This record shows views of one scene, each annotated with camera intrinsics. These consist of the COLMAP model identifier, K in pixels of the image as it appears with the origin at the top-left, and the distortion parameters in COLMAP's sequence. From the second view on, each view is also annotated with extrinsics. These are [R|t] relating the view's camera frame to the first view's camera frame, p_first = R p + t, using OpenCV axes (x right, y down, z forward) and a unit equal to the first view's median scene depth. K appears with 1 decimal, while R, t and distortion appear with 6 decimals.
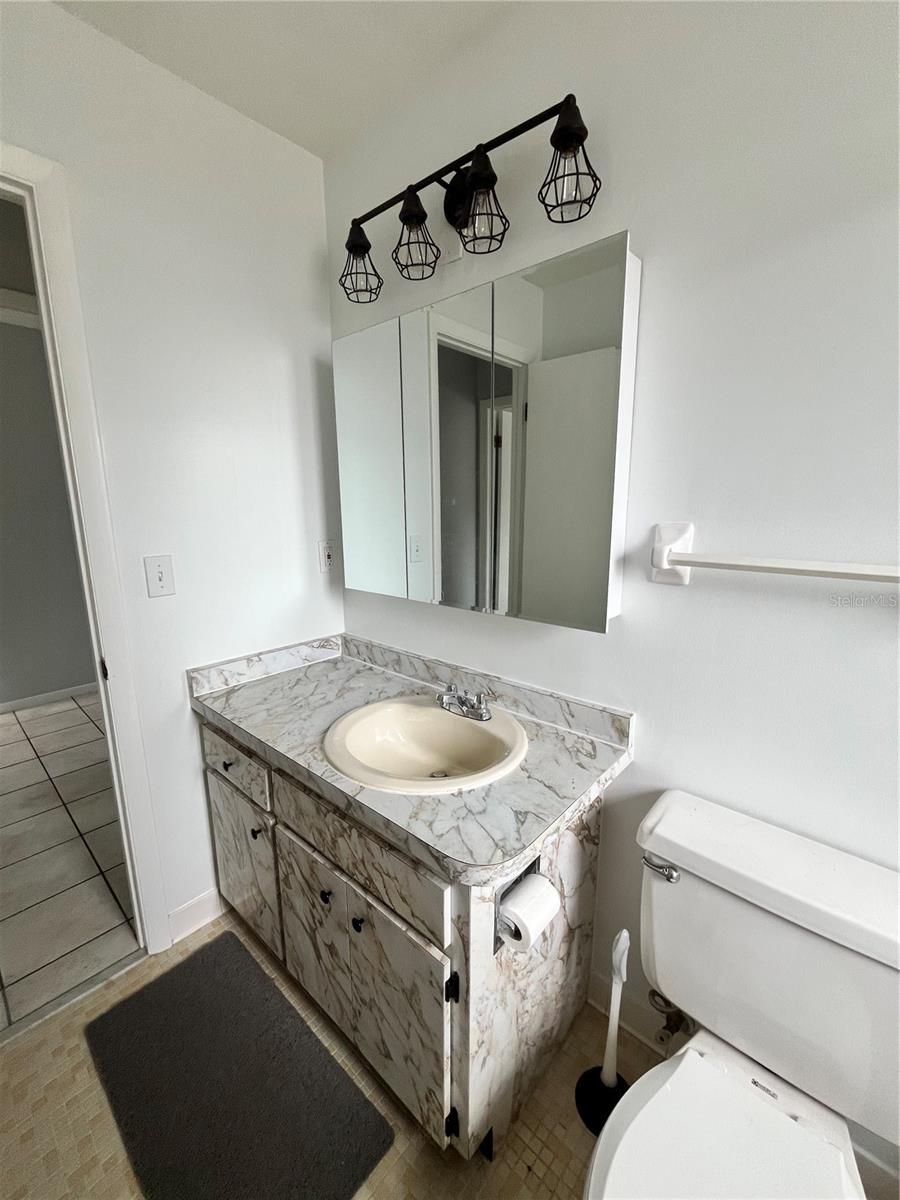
lens RADIAL K [[493.4, 0, 447.0], [0, 493.4, 594.1], [0, 0, 1]] dist [0.009396, -0.000101]
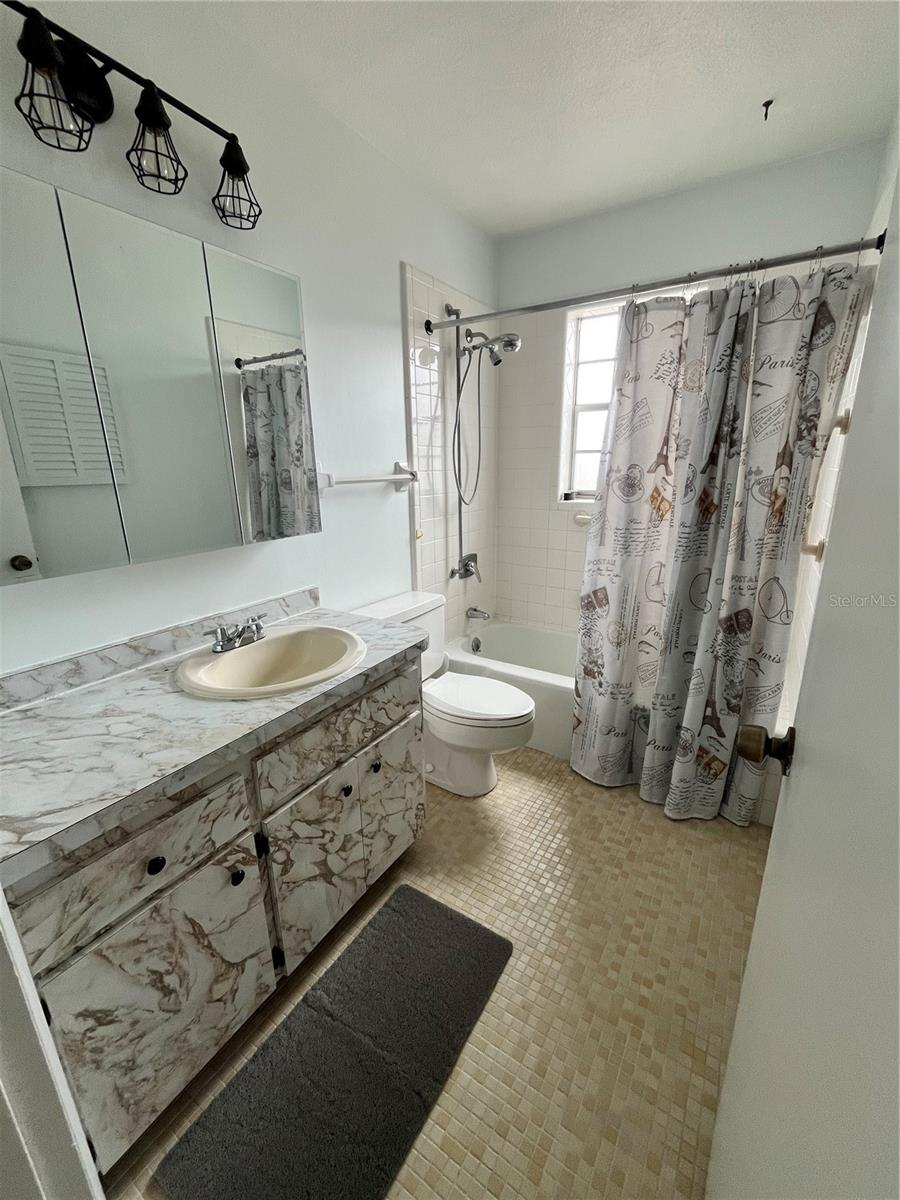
lens RADIAL K [[487.4, 0, 450.0], [0, 487.4, 600.0], [0, 0, 1]] dist [-0.002609, -0.000147]
pose [[-0.182025, -0.244308, 0.952460, -0.968989], [0.208025, 0.937149, 0.280137, -0.049181], [-0.961037, 0.249128, -0.119762, 0.625706]]
